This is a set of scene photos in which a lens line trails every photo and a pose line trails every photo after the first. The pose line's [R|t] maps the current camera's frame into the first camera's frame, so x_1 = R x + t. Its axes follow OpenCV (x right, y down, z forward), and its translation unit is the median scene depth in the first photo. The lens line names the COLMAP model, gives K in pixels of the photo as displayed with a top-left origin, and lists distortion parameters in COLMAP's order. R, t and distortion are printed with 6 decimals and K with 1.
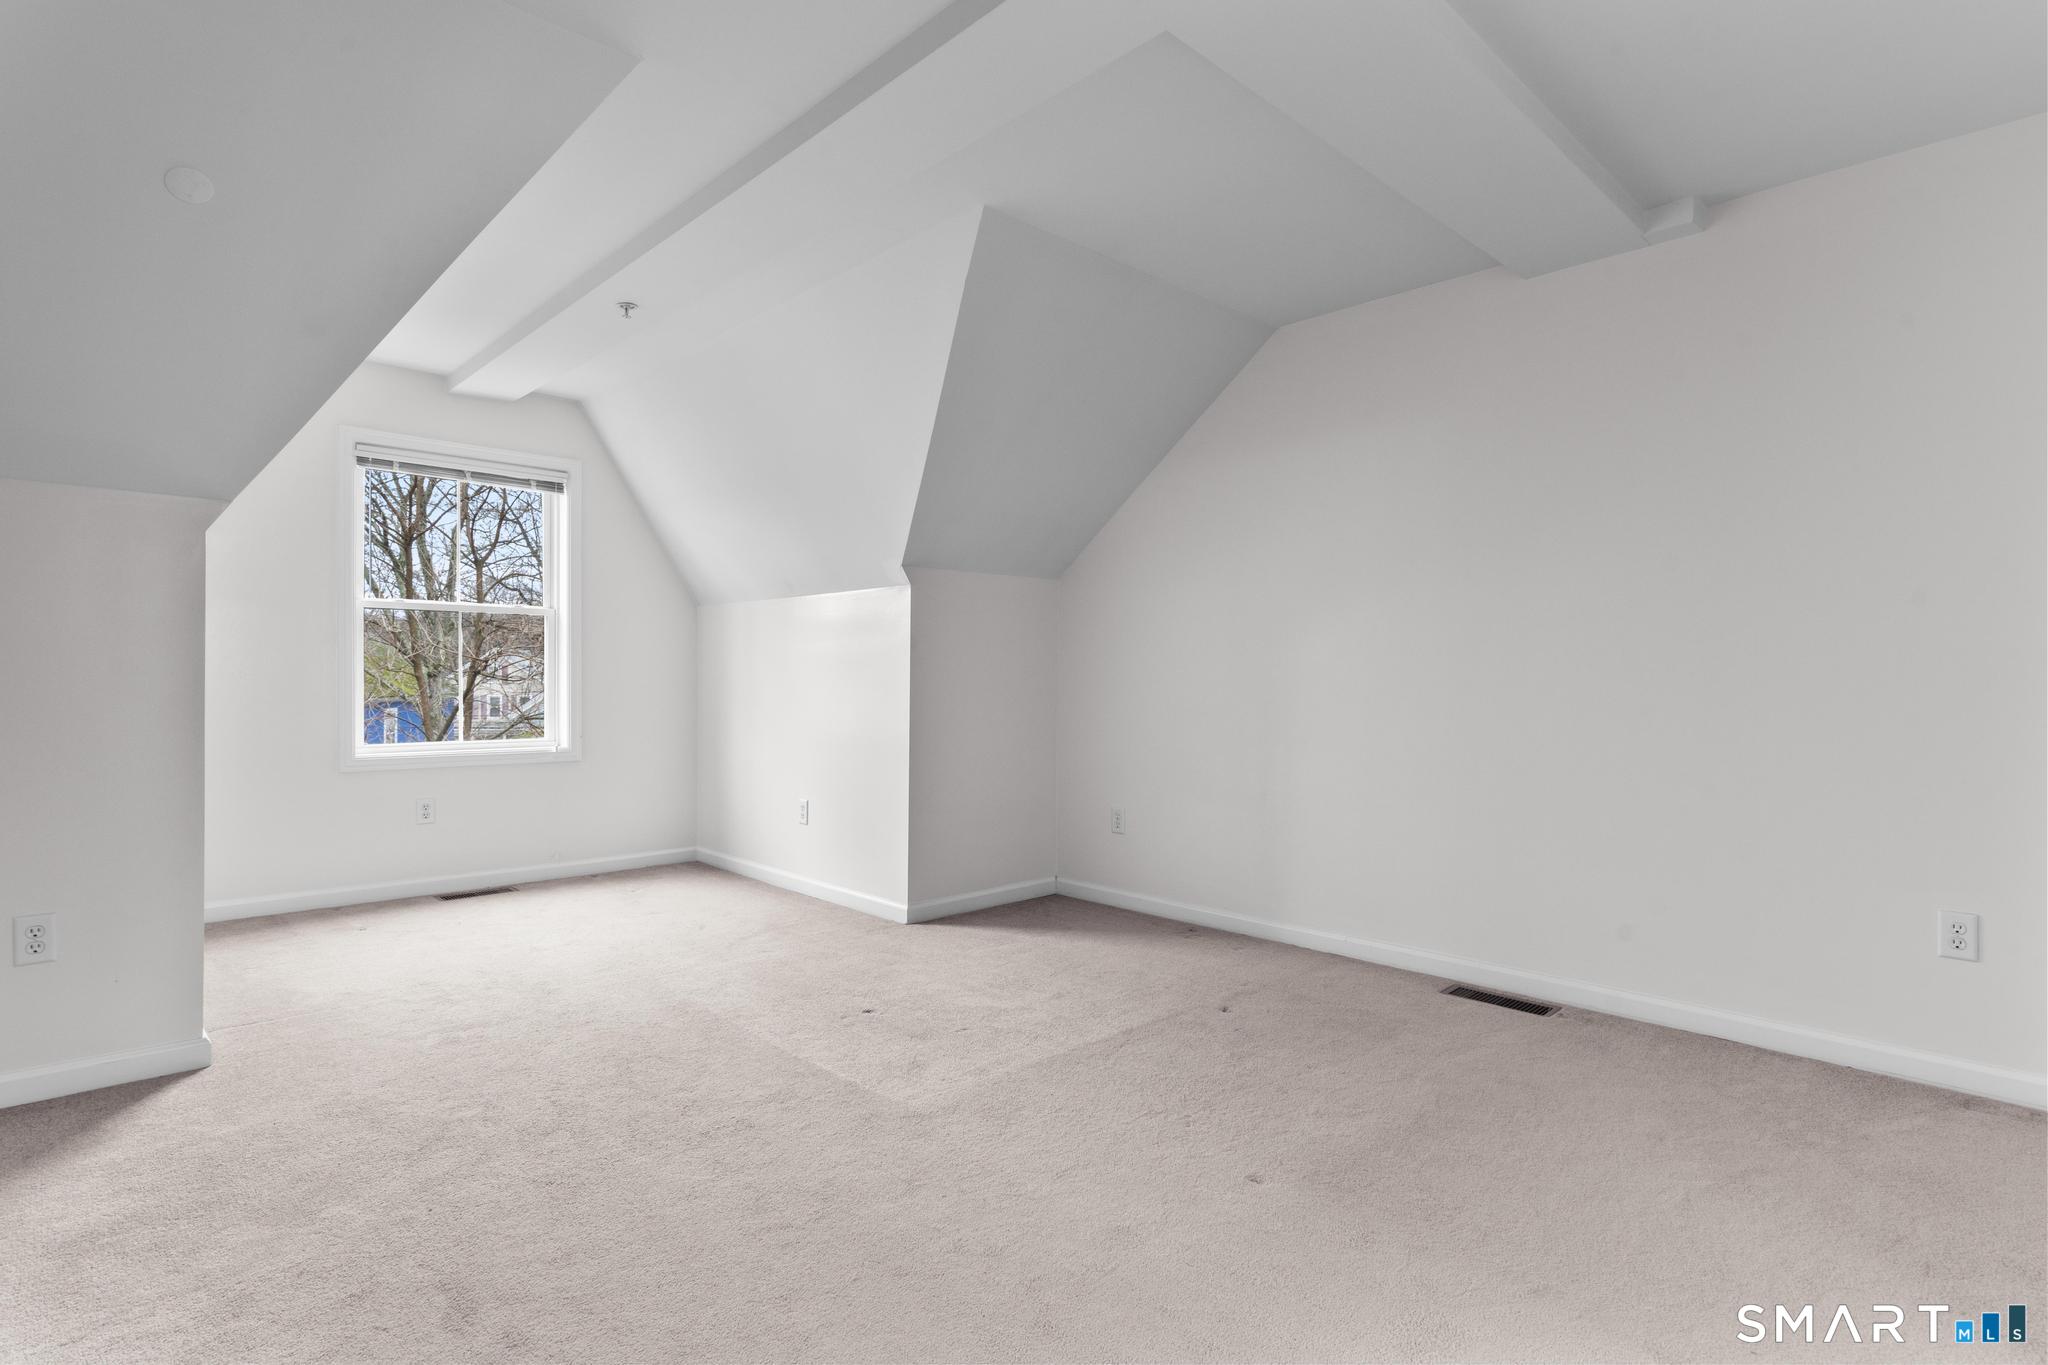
lens RADIAL K [[1027.0, 0, 1023.3], [0, 1027.0, 675.5], [0, 0, 1]] dist [-0.000821, 0.001122]
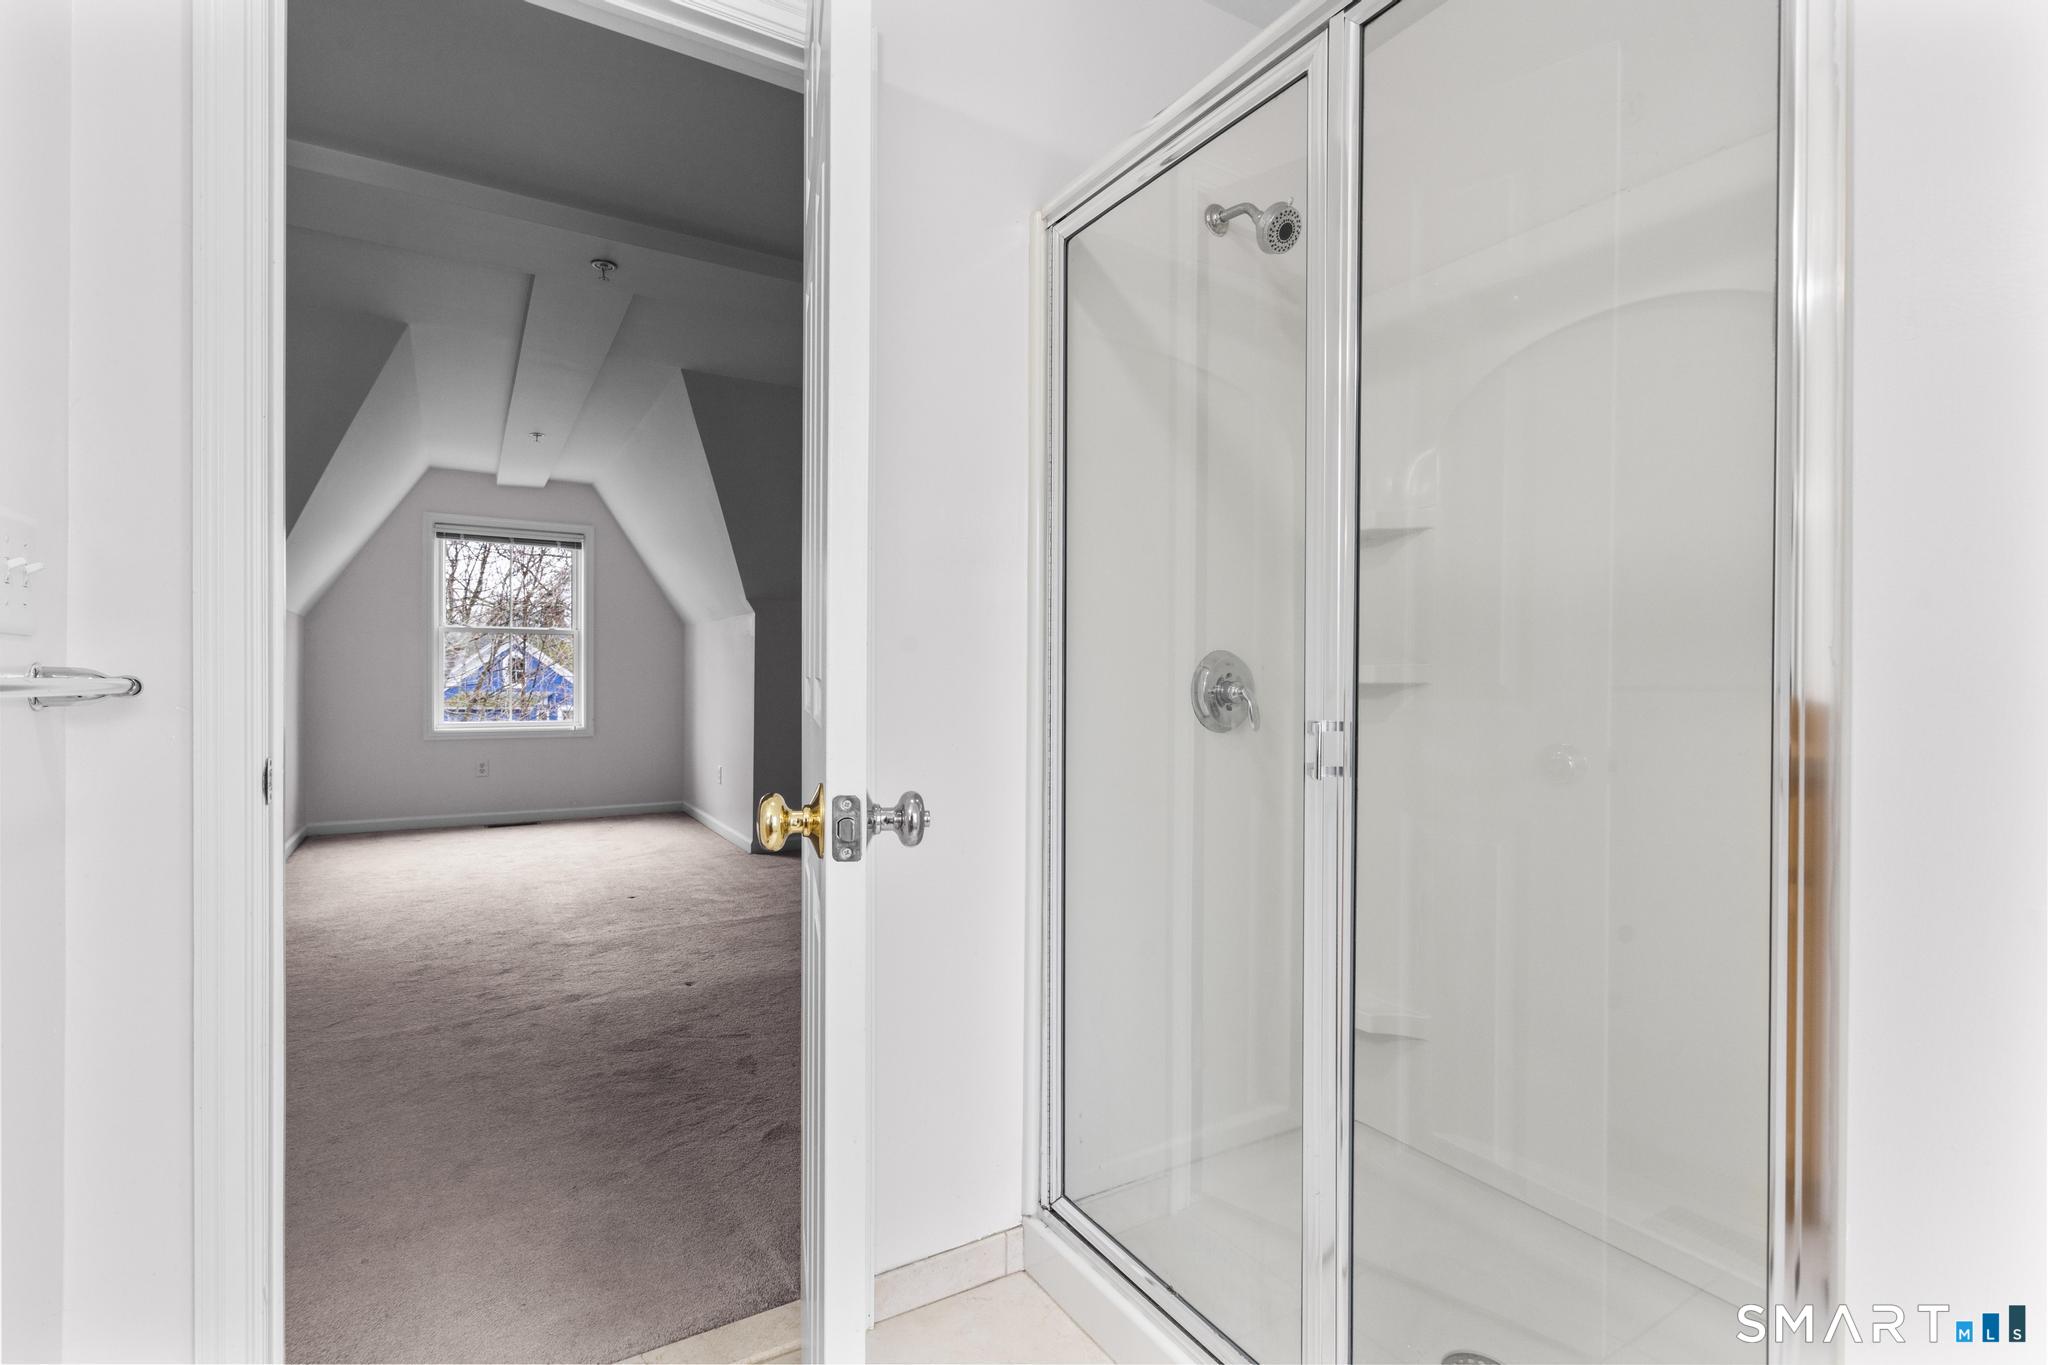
lens RADIAL K [[942.1, 0, 1026.2], [0, 942.1, 678.6], [0, 0, 1]] dist [-0.003126, 0.004154]
pose [[0.976509, -0.000497, -0.215476, 0.563917], [0.001423, 0.999990, 0.004144, -0.002710], [0.215472, -0.004354, 0.976500, -0.188585]]
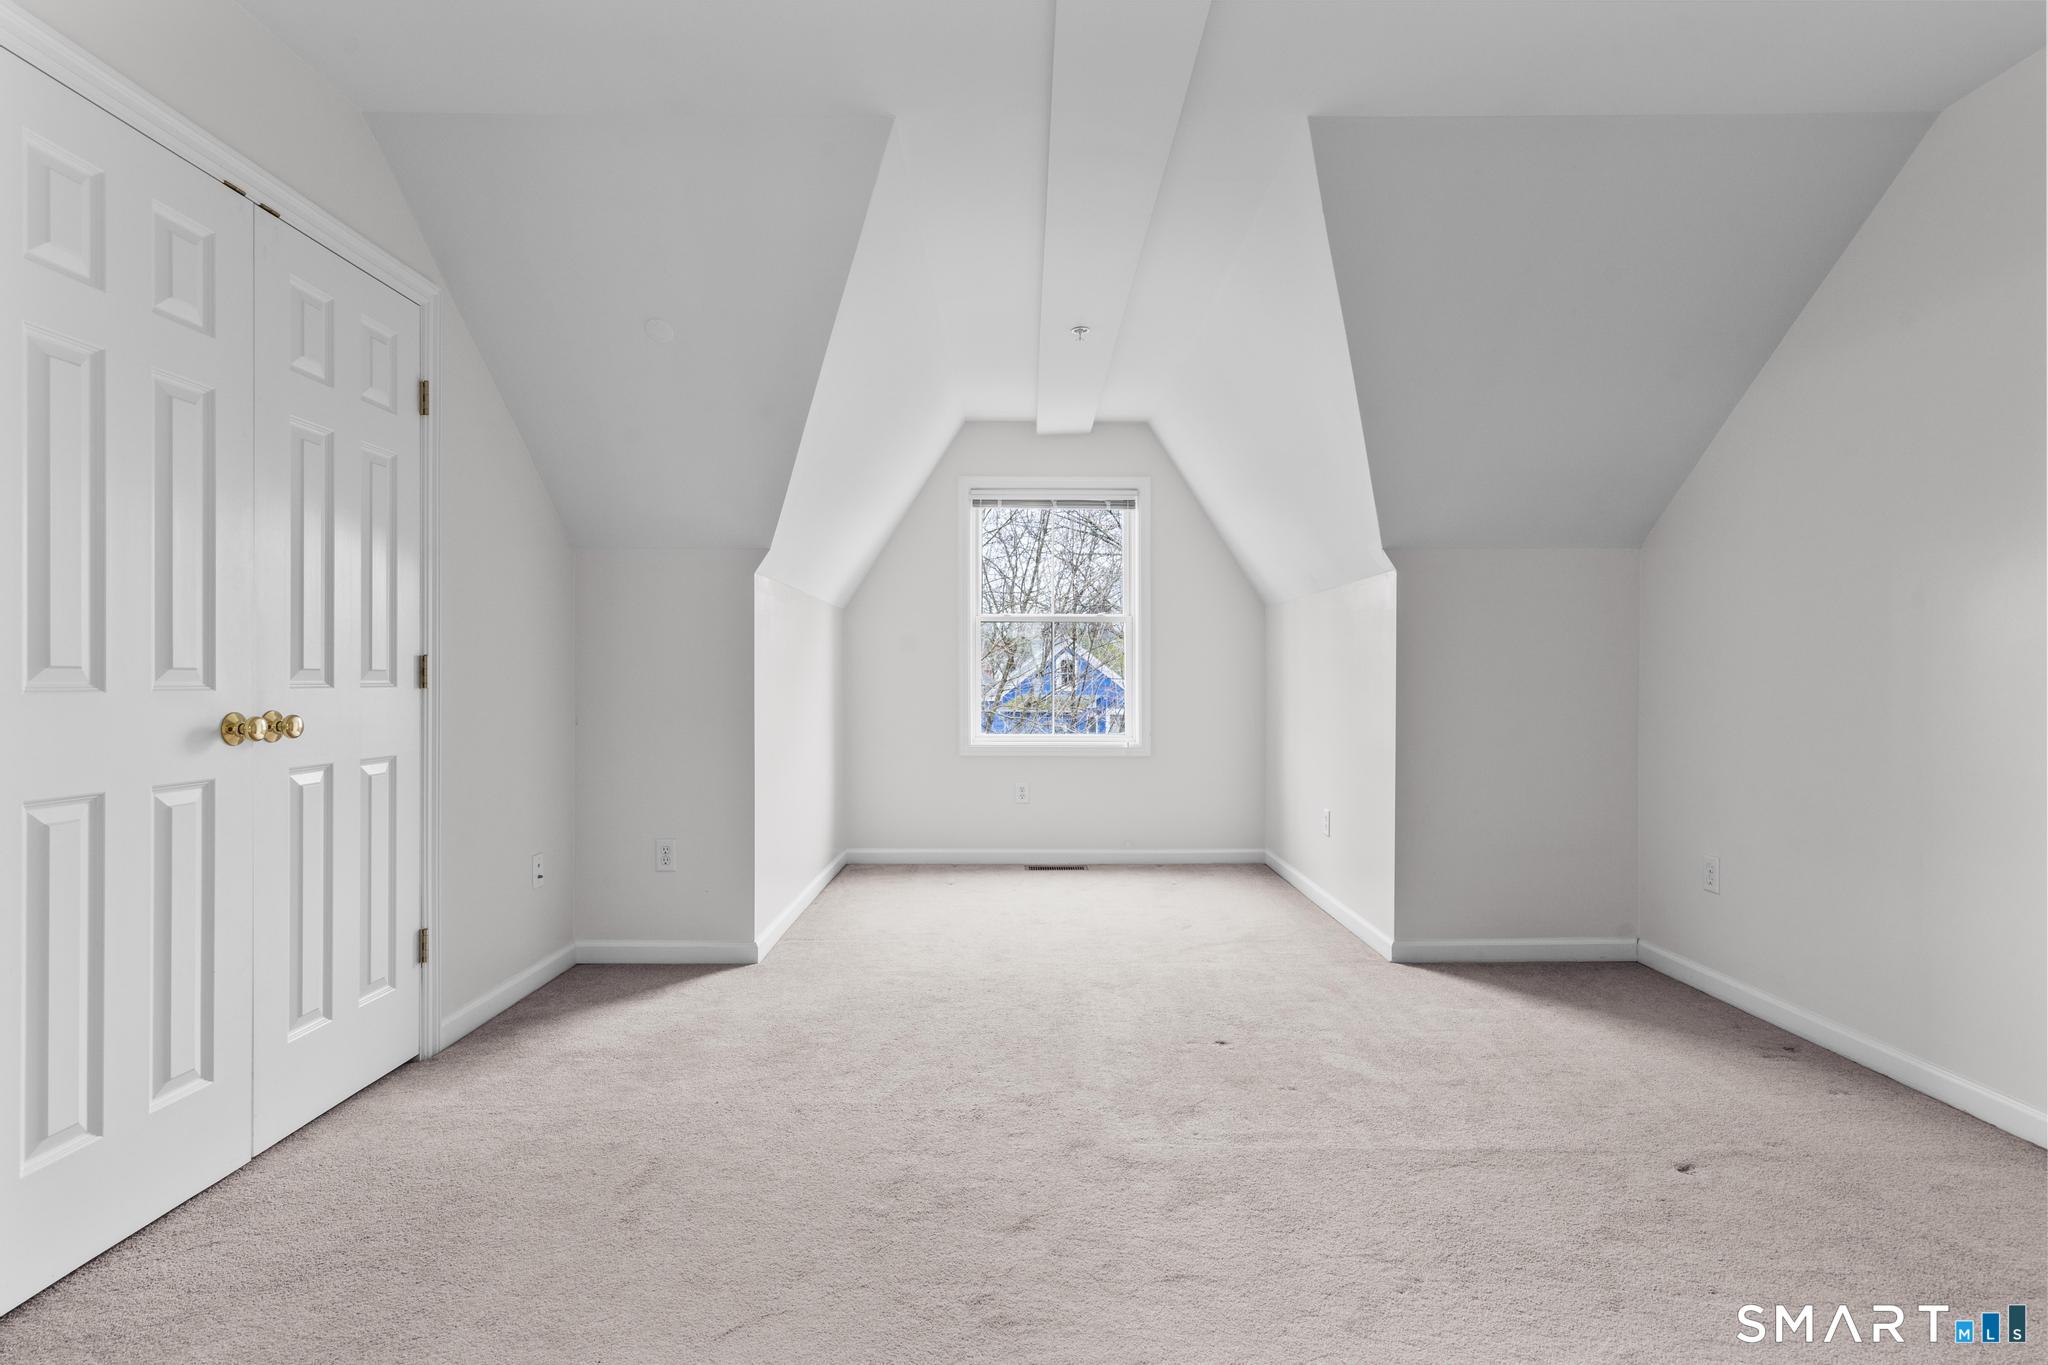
lens RADIAL K [[1027.0, 0, 1023.3], [0, 1027.0, 675.5], [0, 0, 1]] dist [-0.000821, 0.001122]
pose [[0.725924, -0.006028, -0.687749, 0.273260], [0.005072, 0.999981, -0.003412, 0.001808], [0.687757, -0.001012, 0.725941, 0.167294]]
